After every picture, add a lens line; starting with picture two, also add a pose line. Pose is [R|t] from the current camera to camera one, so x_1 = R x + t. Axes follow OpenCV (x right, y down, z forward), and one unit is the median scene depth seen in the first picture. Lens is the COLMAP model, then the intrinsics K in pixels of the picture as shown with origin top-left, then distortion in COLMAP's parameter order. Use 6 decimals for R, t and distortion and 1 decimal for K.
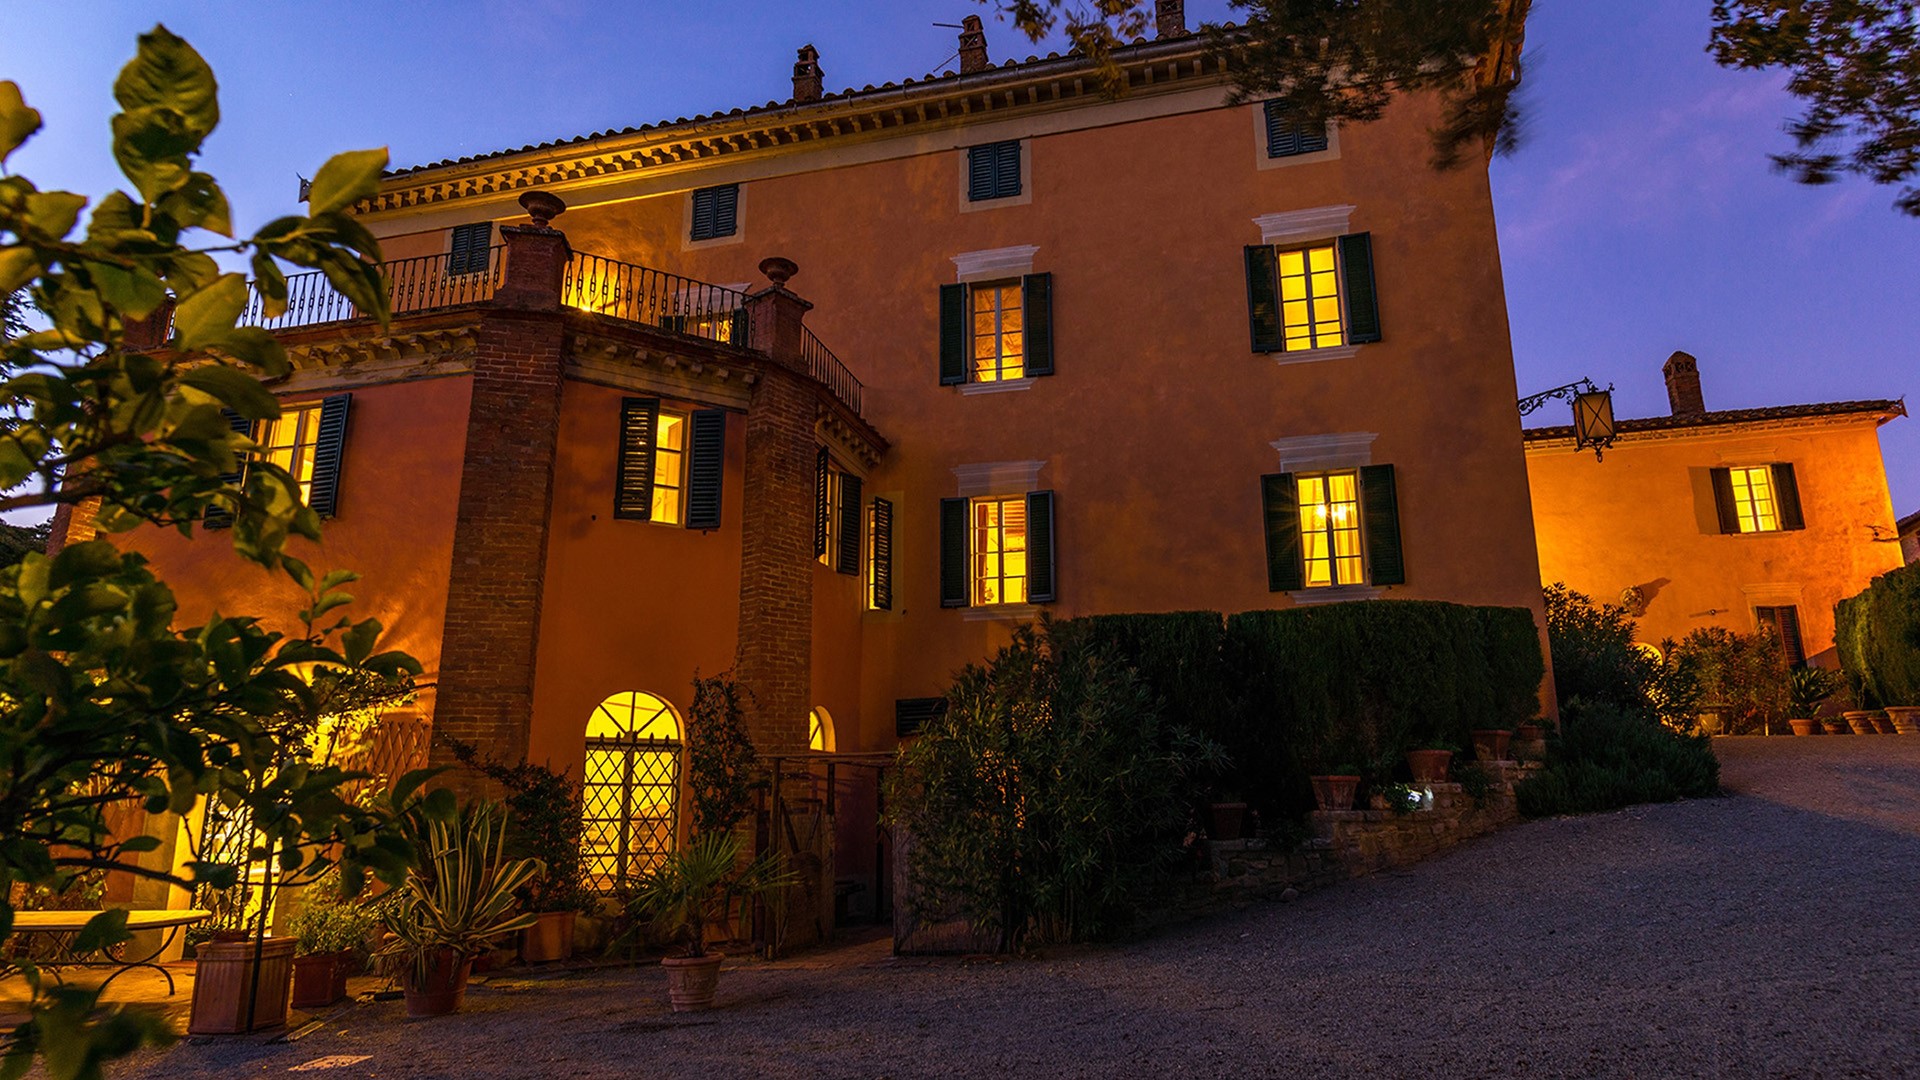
lens RADIAL K [[1094.7, 0, 967.0], [0, 1094.7, 540.4], [0, 0, 1]] dist [-0.006434, -0.001371]
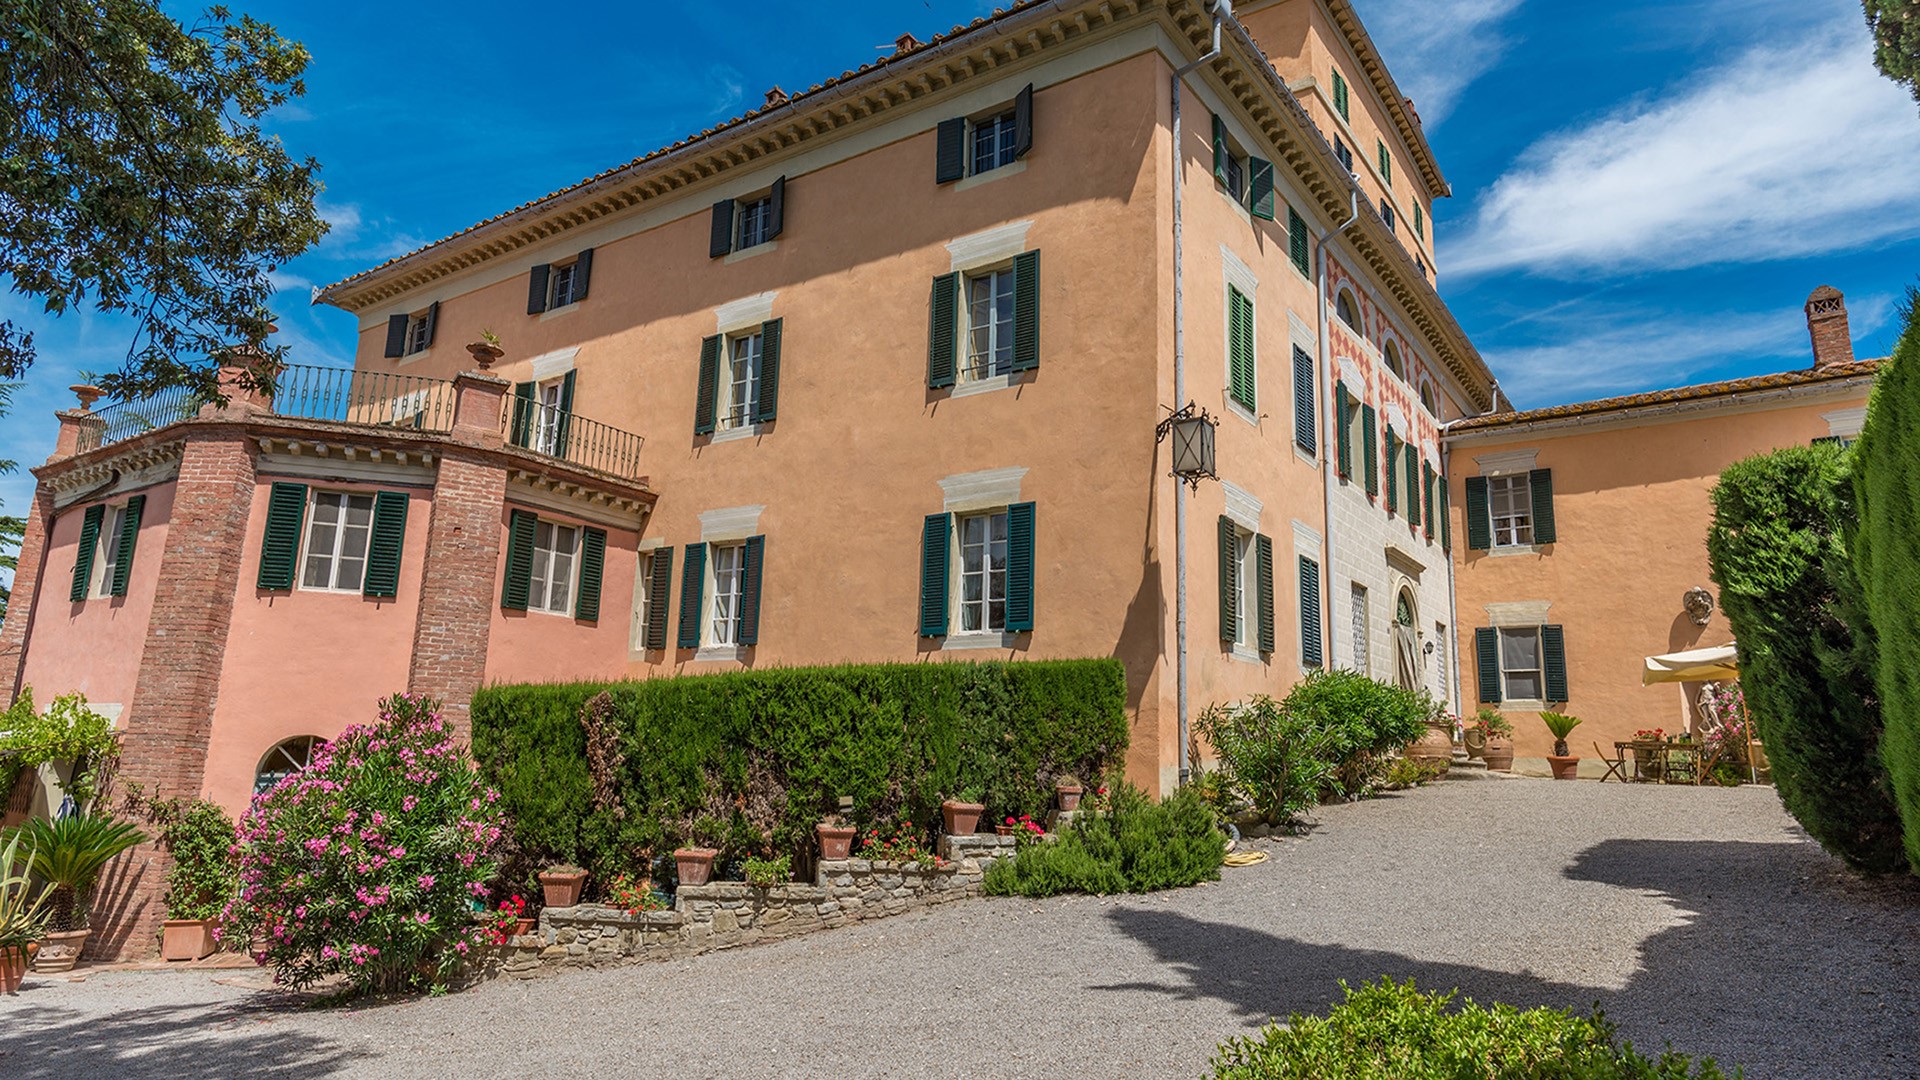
lens RADIAL K [[1094.7, 0, 967.0], [0, 1094.7, 540.4], [0, 0, 1]] dist [-0.006434, -0.001371]
pose [[0.947358, -0.031898, -0.318583, 0.594686], [0.039609, 0.999058, 0.017754, -0.051977], [0.317717, -0.029438, 0.947729, 0.085194]]
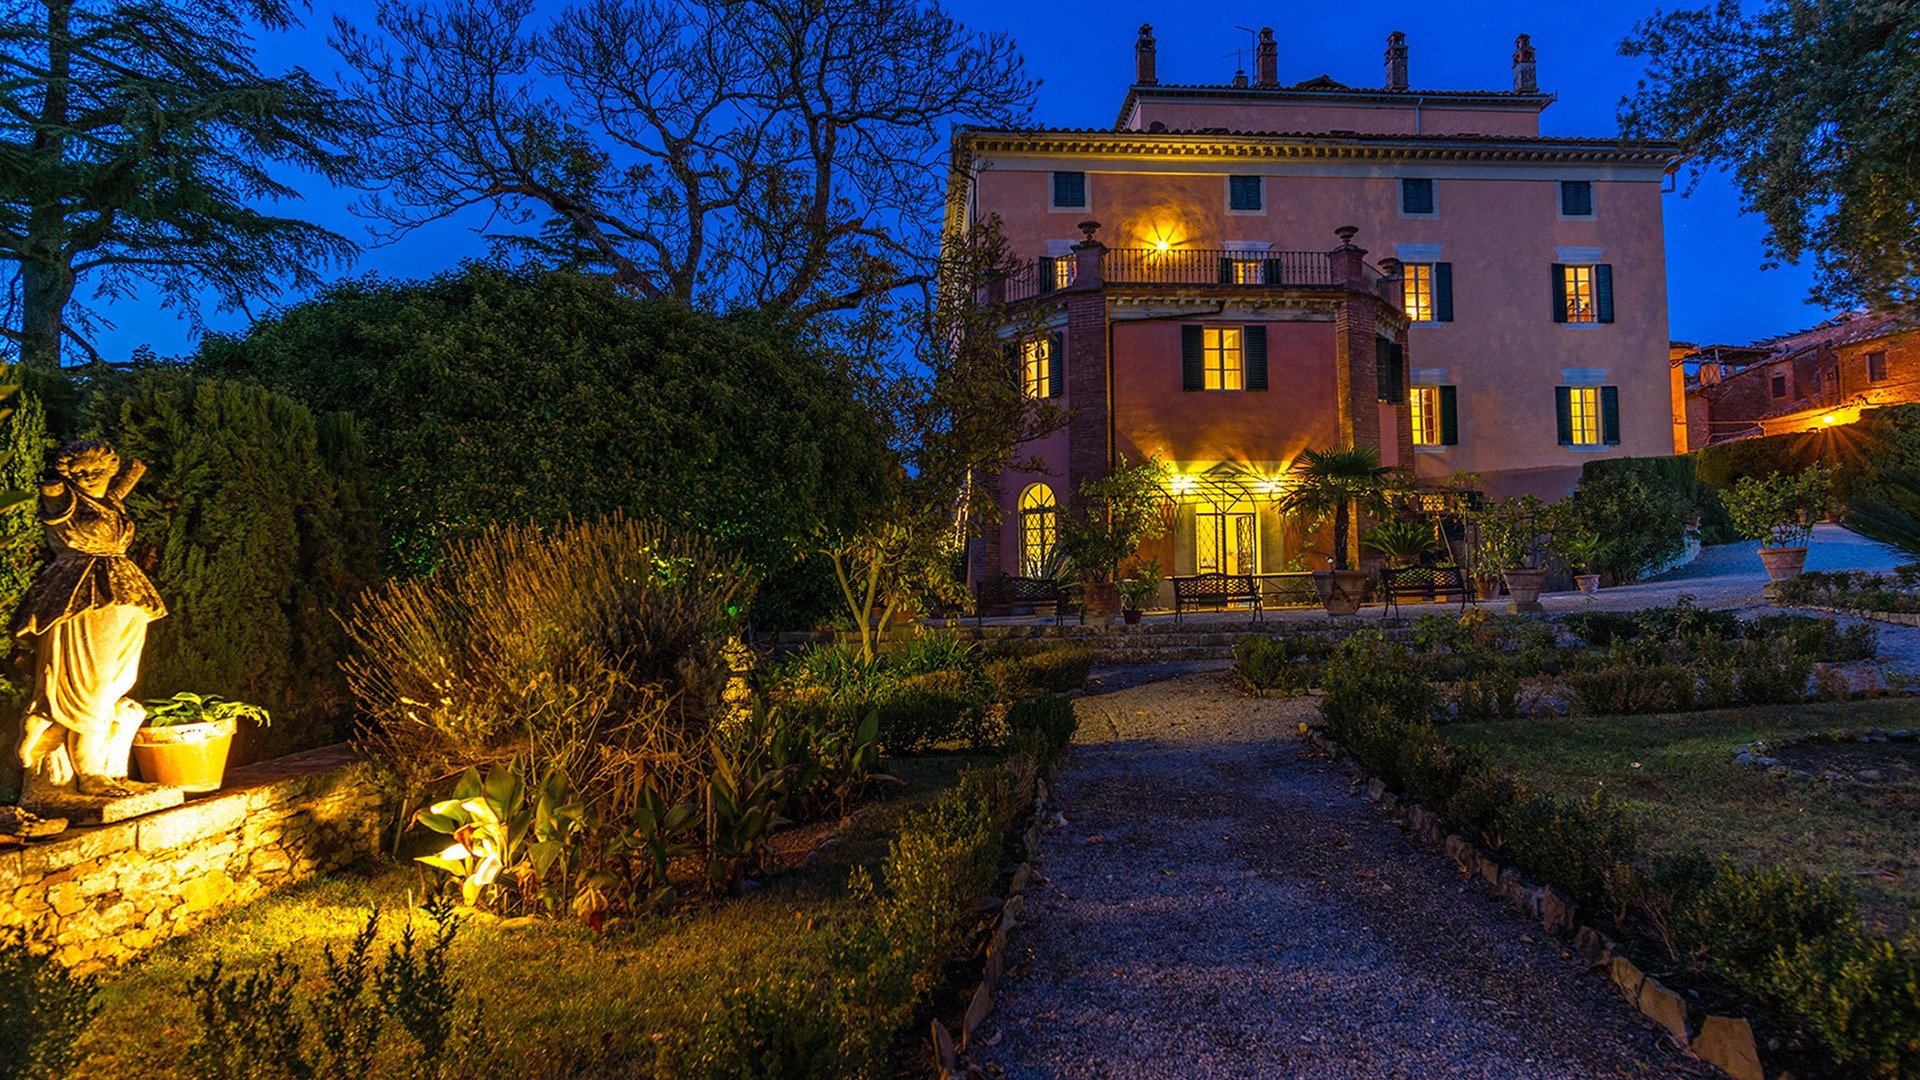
lens RADIAL K [[1094.7, 0, 967.0], [0, 1094.7, 540.4], [0, 0, 1]] dist [-0.006434, -0.001371]
pose [[0.949179, 0.014802, 0.314389, -1.329139], [-0.067590, 0.985175, 0.157678, -0.023595], [-0.307394, -0.170914, 0.936108, -0.564812]]
